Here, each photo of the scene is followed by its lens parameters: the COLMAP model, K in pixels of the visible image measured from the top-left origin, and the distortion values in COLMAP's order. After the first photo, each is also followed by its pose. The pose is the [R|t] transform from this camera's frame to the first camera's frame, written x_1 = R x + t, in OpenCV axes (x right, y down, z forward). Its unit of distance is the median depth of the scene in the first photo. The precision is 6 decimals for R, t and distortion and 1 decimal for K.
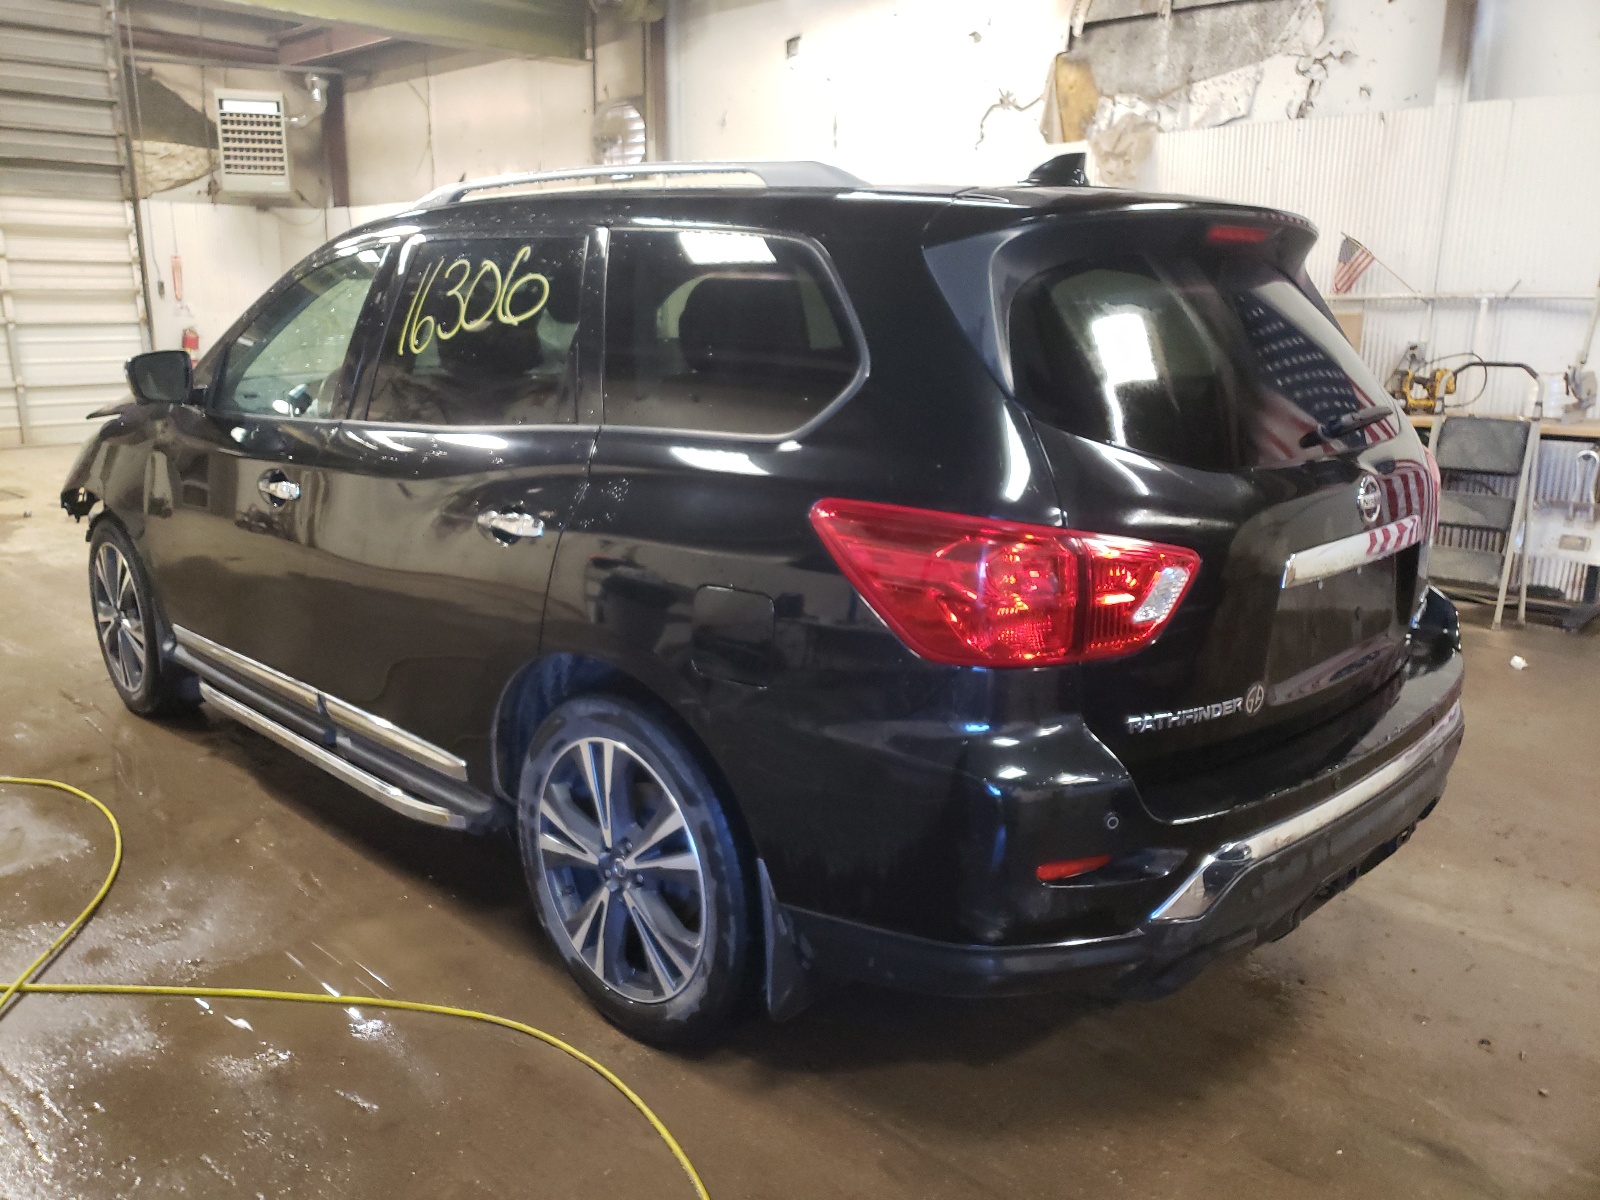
lens RADIAL K [[1238.8, 0, 760.1], [0, 1238.8, 598.0], [0, 0, 1]] dist [0.050551, -0.060982]
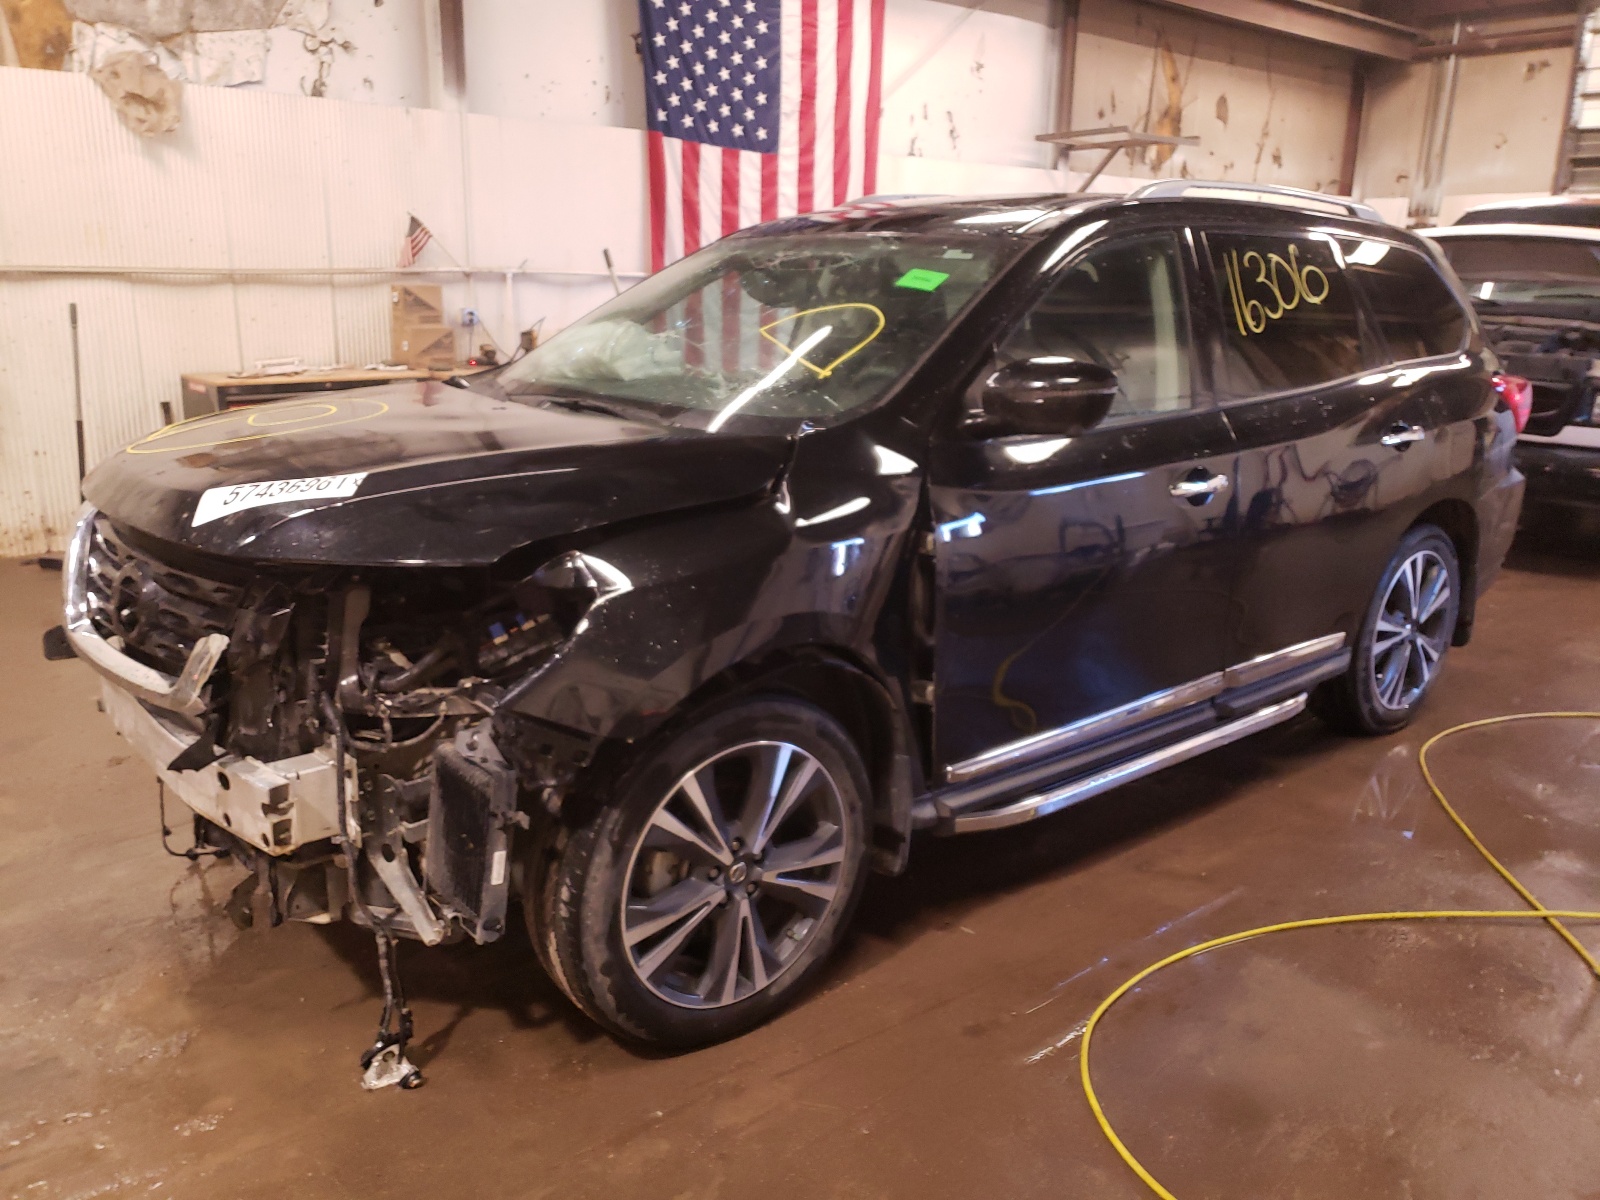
lens RADIAL K [[1238.8, 0, 760.1], [0, 1238.8, 598.0], [0, 0, 1]] dist [0.050551, -0.060982]
pose [[0.083911, -0.251004, 0.964342, -0.649198], [0.220107, 0.948520, 0.227733, -0.143029], [-0.971860, 0.193149, 0.134839, 0.583851]]
